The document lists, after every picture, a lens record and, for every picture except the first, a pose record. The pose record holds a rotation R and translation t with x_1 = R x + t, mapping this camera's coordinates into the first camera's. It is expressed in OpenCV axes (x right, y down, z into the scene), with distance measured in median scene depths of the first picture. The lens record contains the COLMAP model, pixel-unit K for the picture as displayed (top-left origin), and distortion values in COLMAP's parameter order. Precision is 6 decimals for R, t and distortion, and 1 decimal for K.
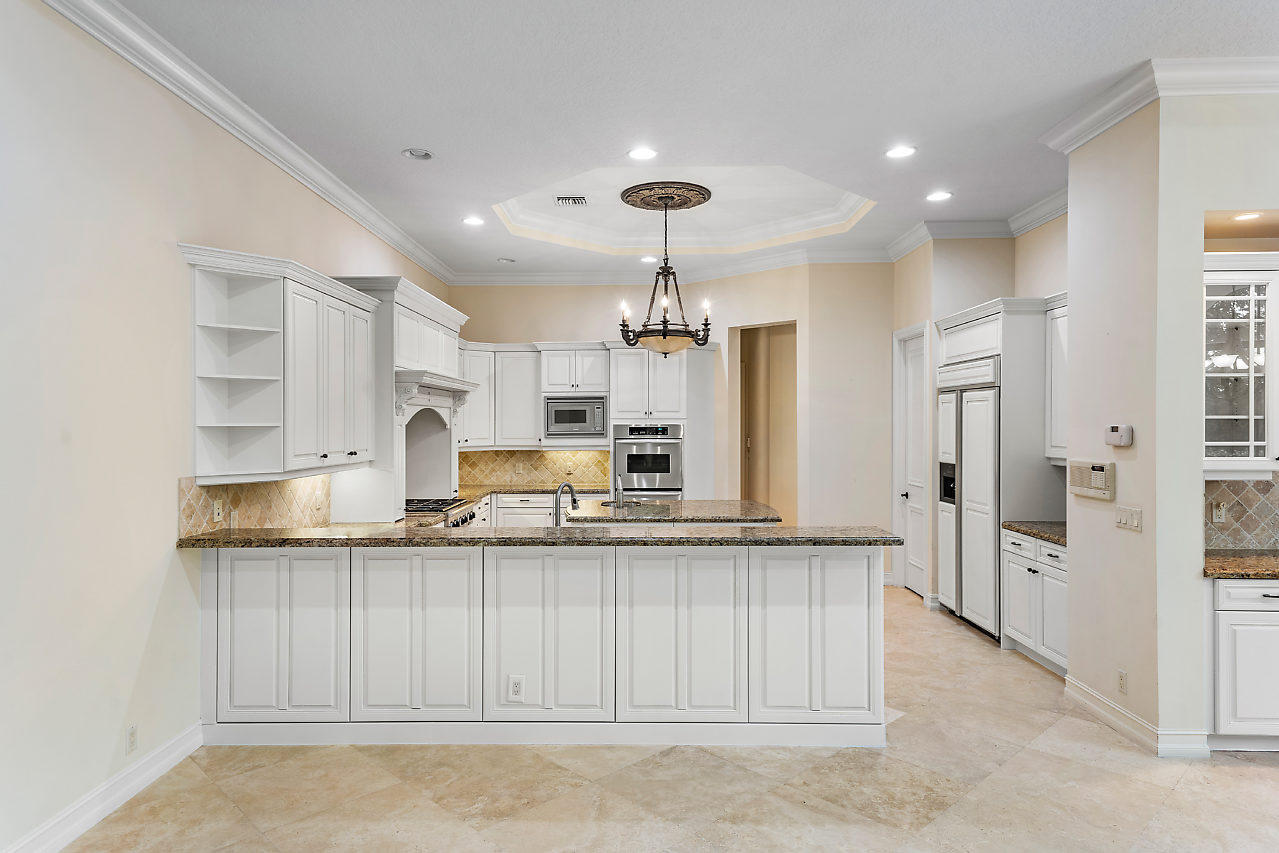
lens RADIAL K [[758.2, 0, 627.3], [0, 758.2, 433.4], [0, 0, 1]] dist [0.018950, 0.001853]
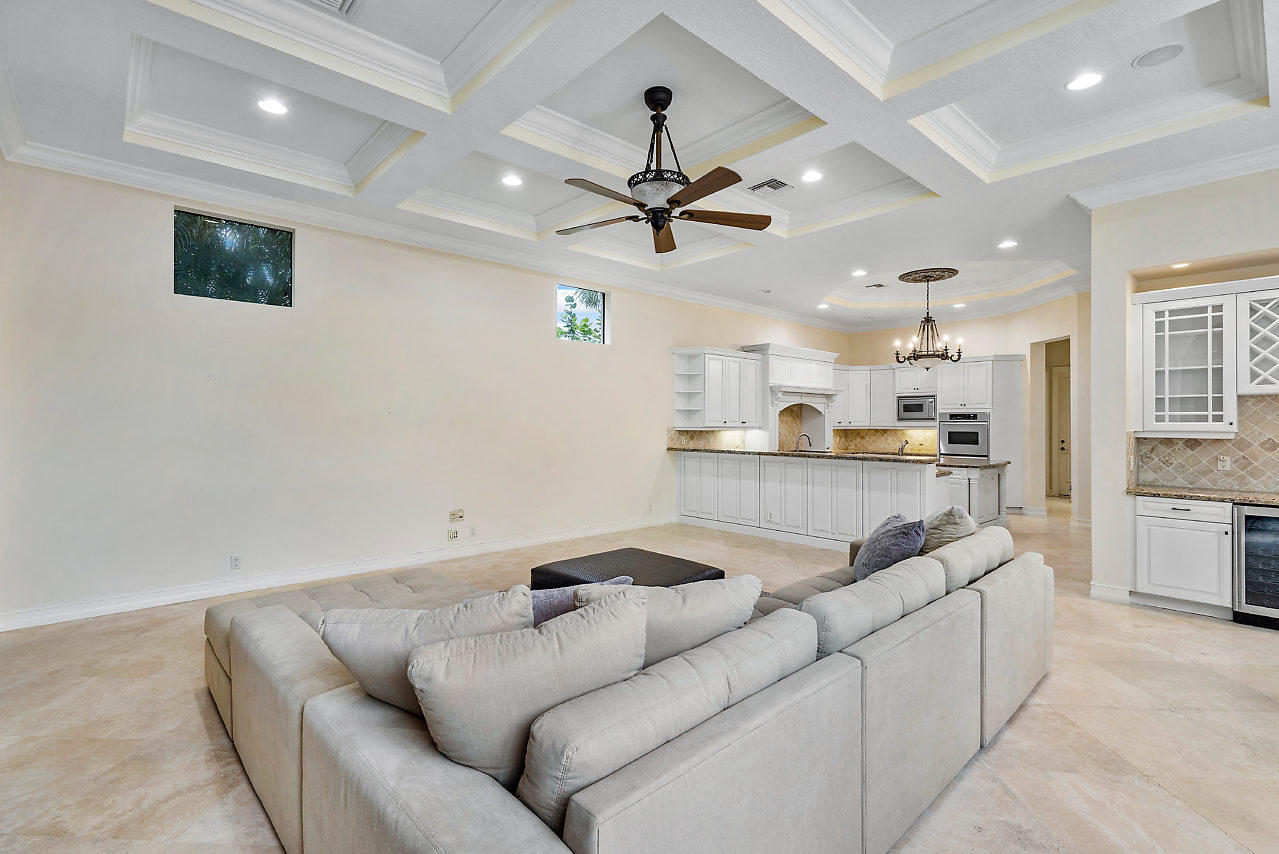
lens RADIAL K [[578.6, 0, 630.5], [0, 578.6, 419.3], [0, 0, 1]] dist [0.002622, -0.000654]
pose [[0.679457, 0.000785, -0.733715, 0.668378], [-0.015671, 0.999787, -0.013443, 0.043982], [0.733548, 0.020632, 0.679324, -0.437368]]
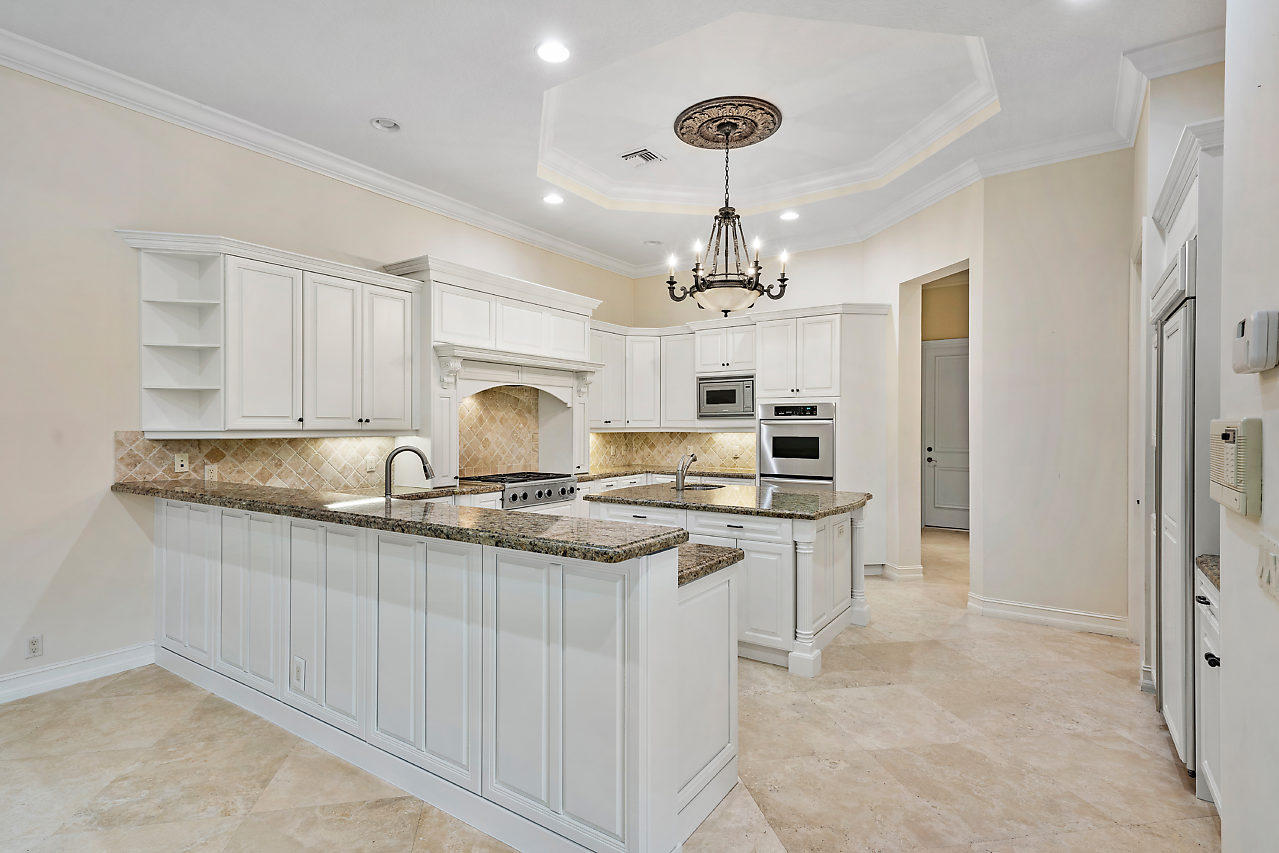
lens RADIAL K [[630.6, 0, 628.3], [0, 630.6, 430.3], [0, 0, 1]] dist [0.023628, -0.002718]
pose [[0.834246, 0.007261, -0.551344, 0.426430], [-0.010261, 0.999945, -0.002357, 0.036559], [0.551297, 0.007623, 0.834274, 0.432500]]
